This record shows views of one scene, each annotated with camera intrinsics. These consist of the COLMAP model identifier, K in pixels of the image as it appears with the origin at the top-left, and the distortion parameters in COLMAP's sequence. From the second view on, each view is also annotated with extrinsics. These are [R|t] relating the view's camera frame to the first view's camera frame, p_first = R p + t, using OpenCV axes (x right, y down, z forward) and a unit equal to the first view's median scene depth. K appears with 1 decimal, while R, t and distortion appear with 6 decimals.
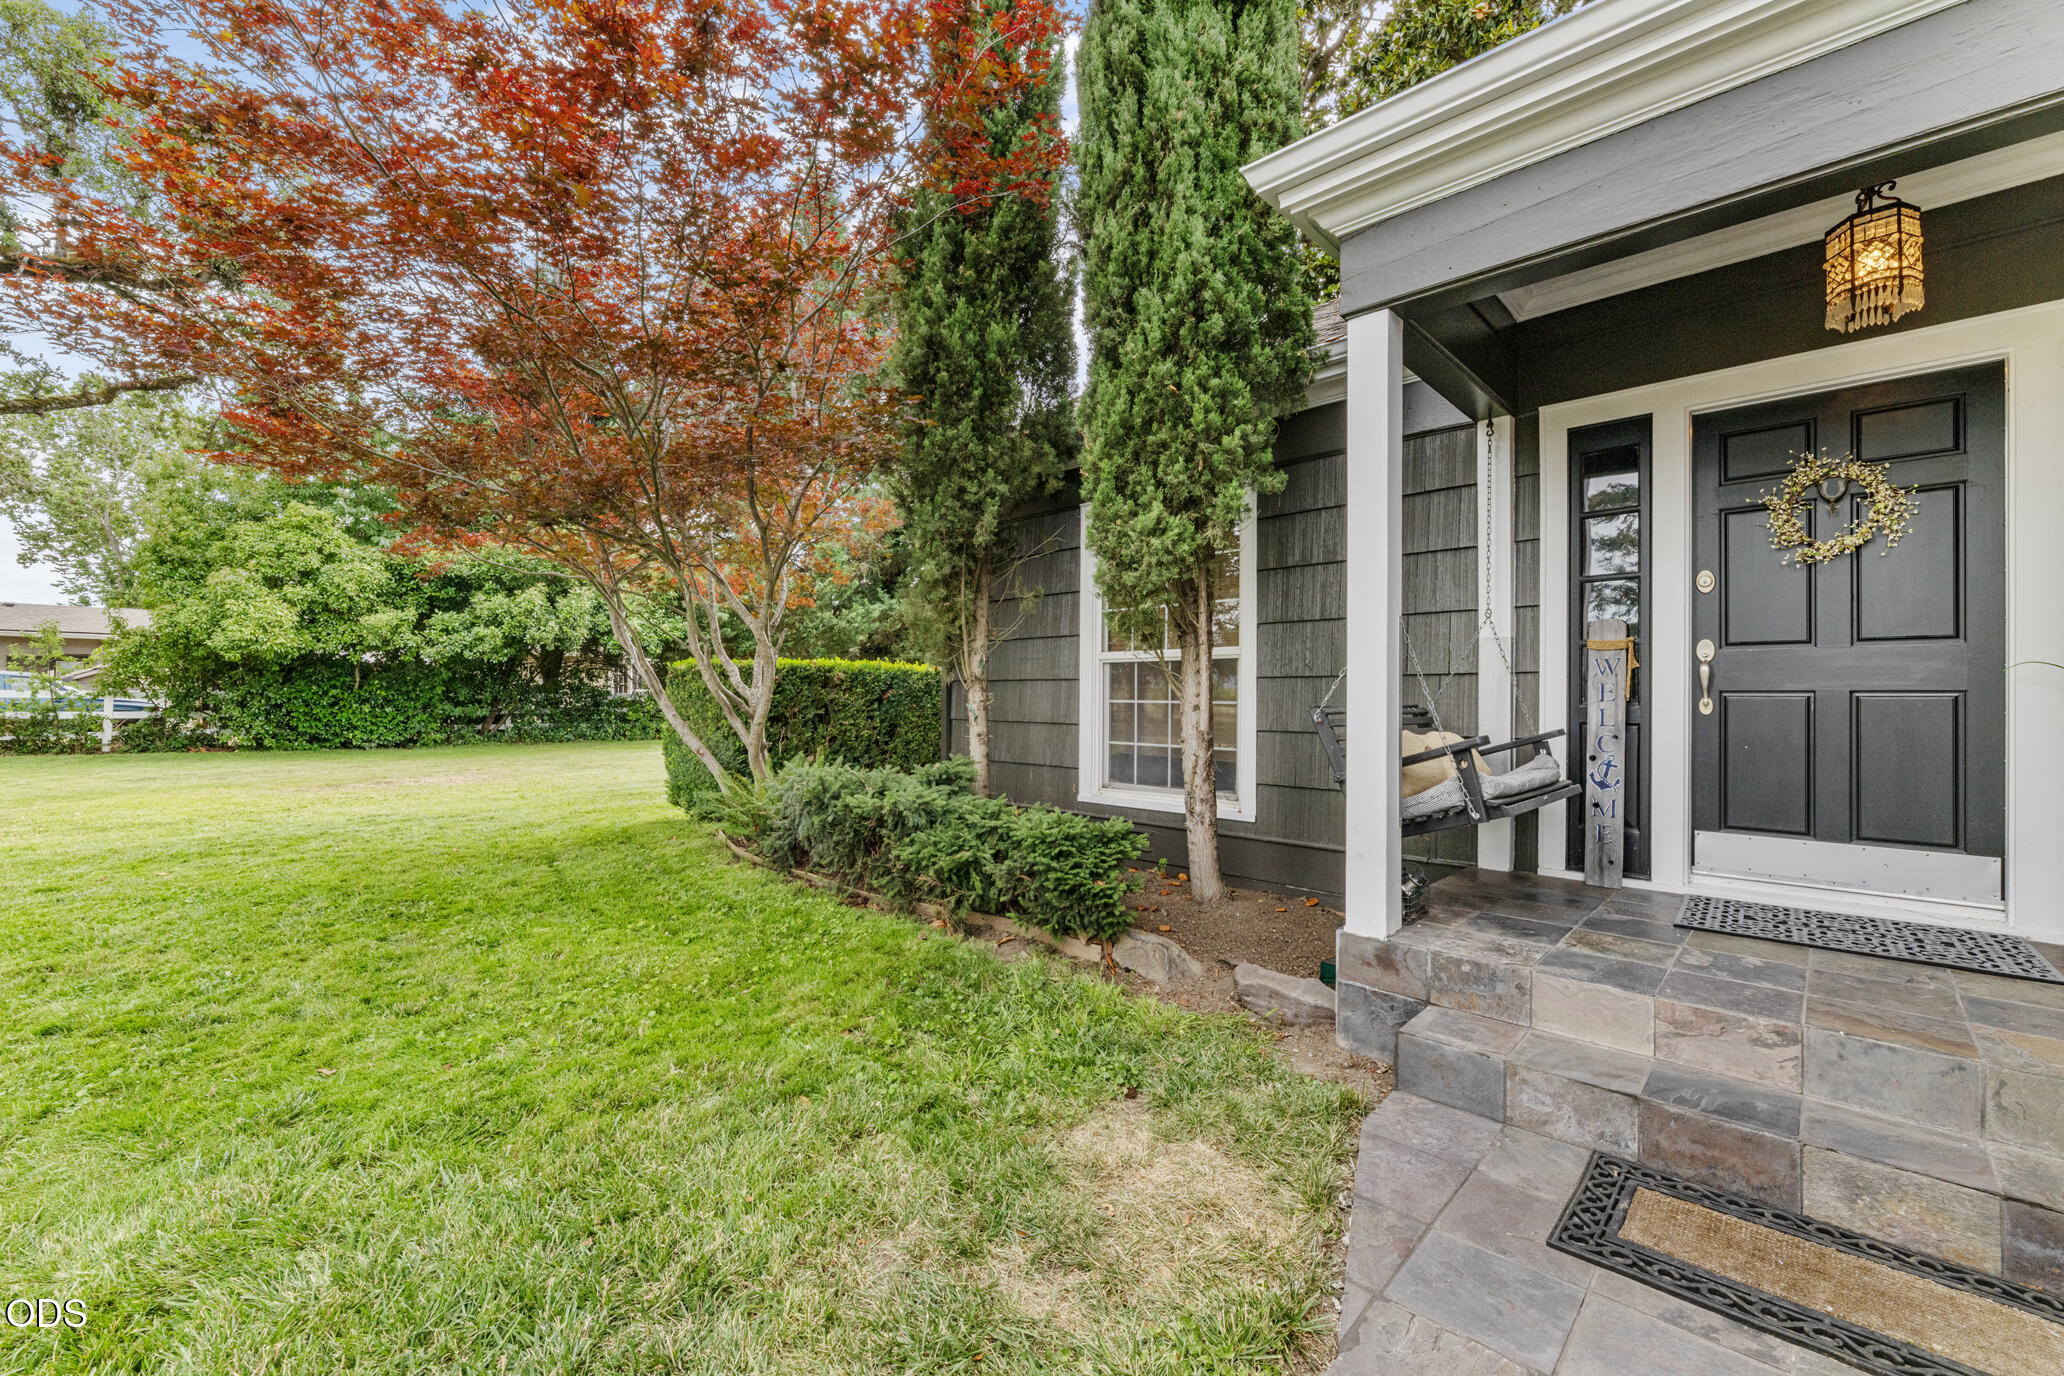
lens RADIAL K [[844.7, 0, 1017.6], [0, 844.7, 693.3], [0, 0, 1]] dist [0.000944, -0.000594]
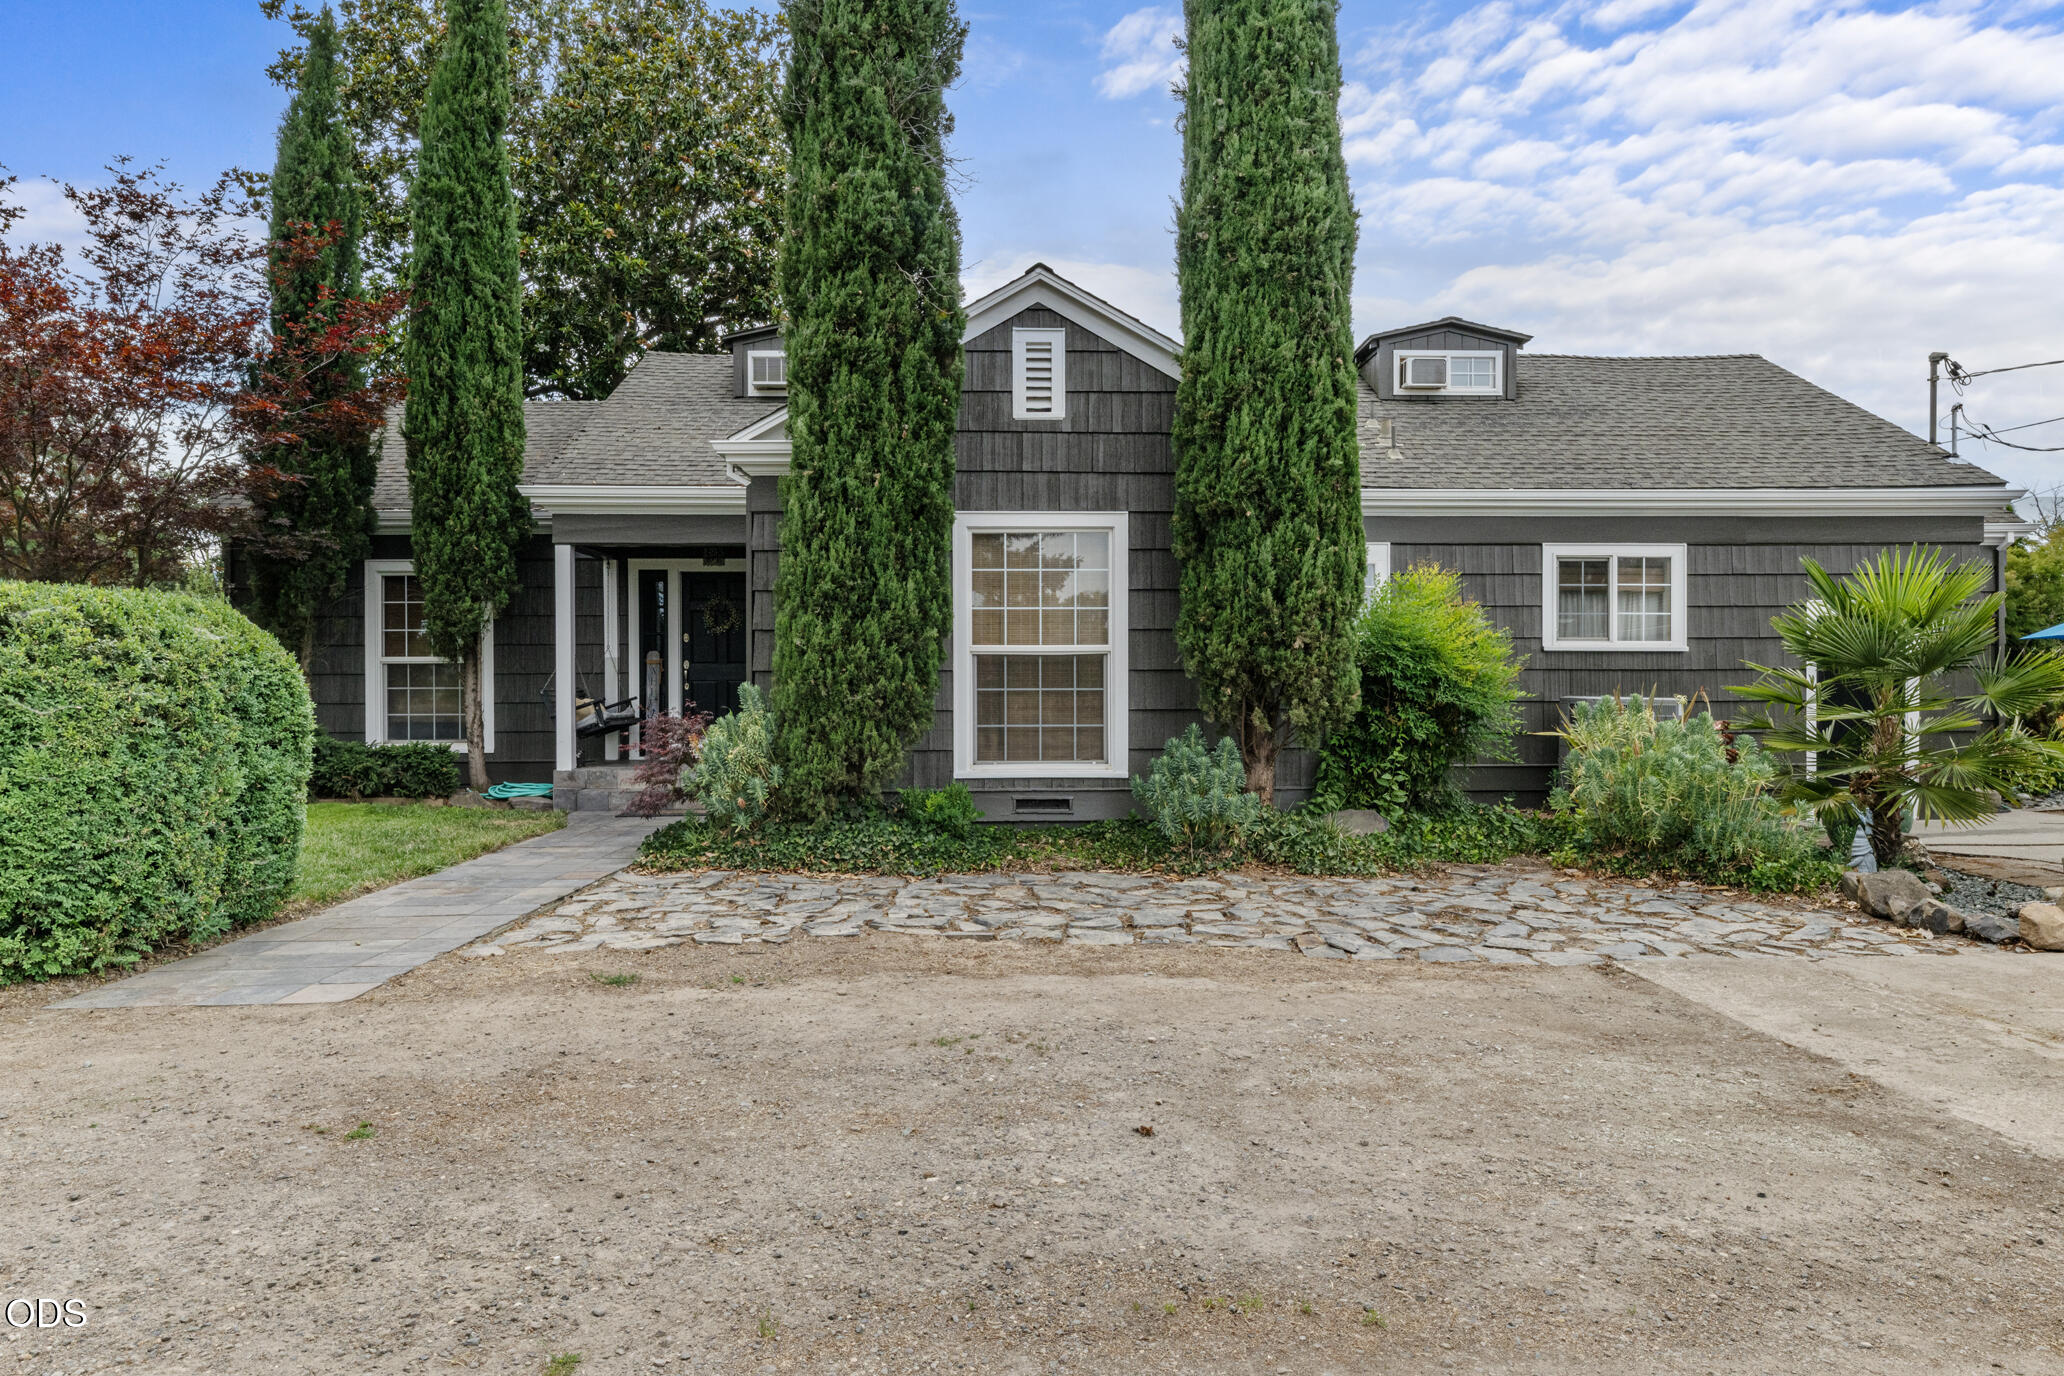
lens RADIAL K [[1268.4, 0, 1032.0], [0, 1268.4, 688.0], [0, 0, 1]] dist [-0.001820, -0.000170]
pose [[0.691833, -0.009536, 0.721995, -1.486201], [0.006180, 0.999954, 0.007285, -0.002421], [-0.722031, -0.000578, 0.691860, -2.903624]]
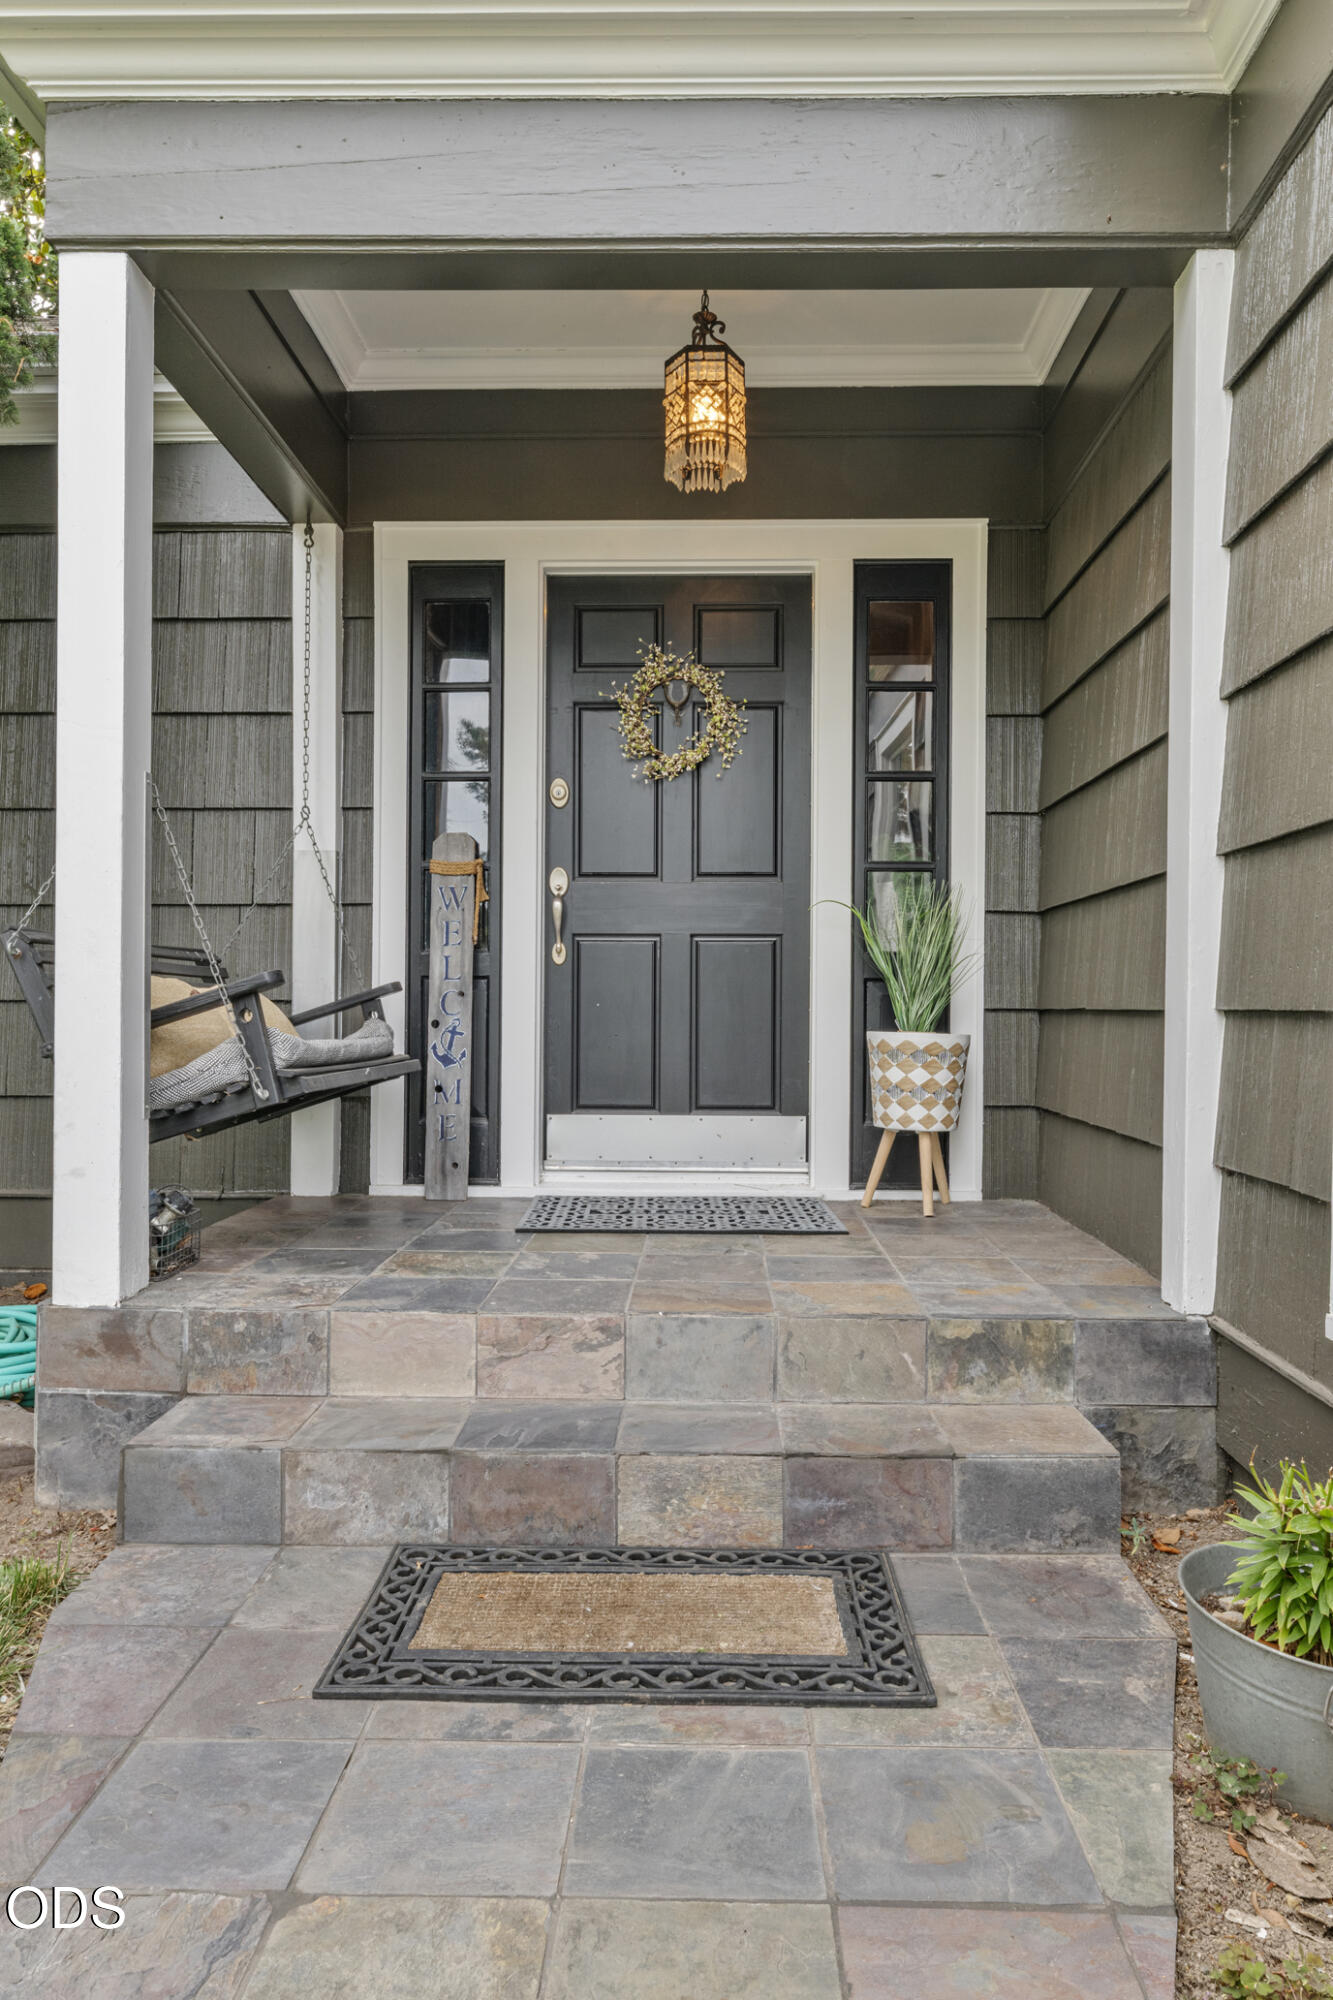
lens RADIAL K [[1316.9, 0, 691.6], [0, 1316.9, 1005.6], [0, 0, 1]] dist [0.000052, -0.004342]
pose [[0.728260, 0.001835, 0.685298, 0.087709], [-0.006555, 0.999969, 0.004289, 0.069218], [-0.685269, -0.007615, 0.728250, 0.039318]]
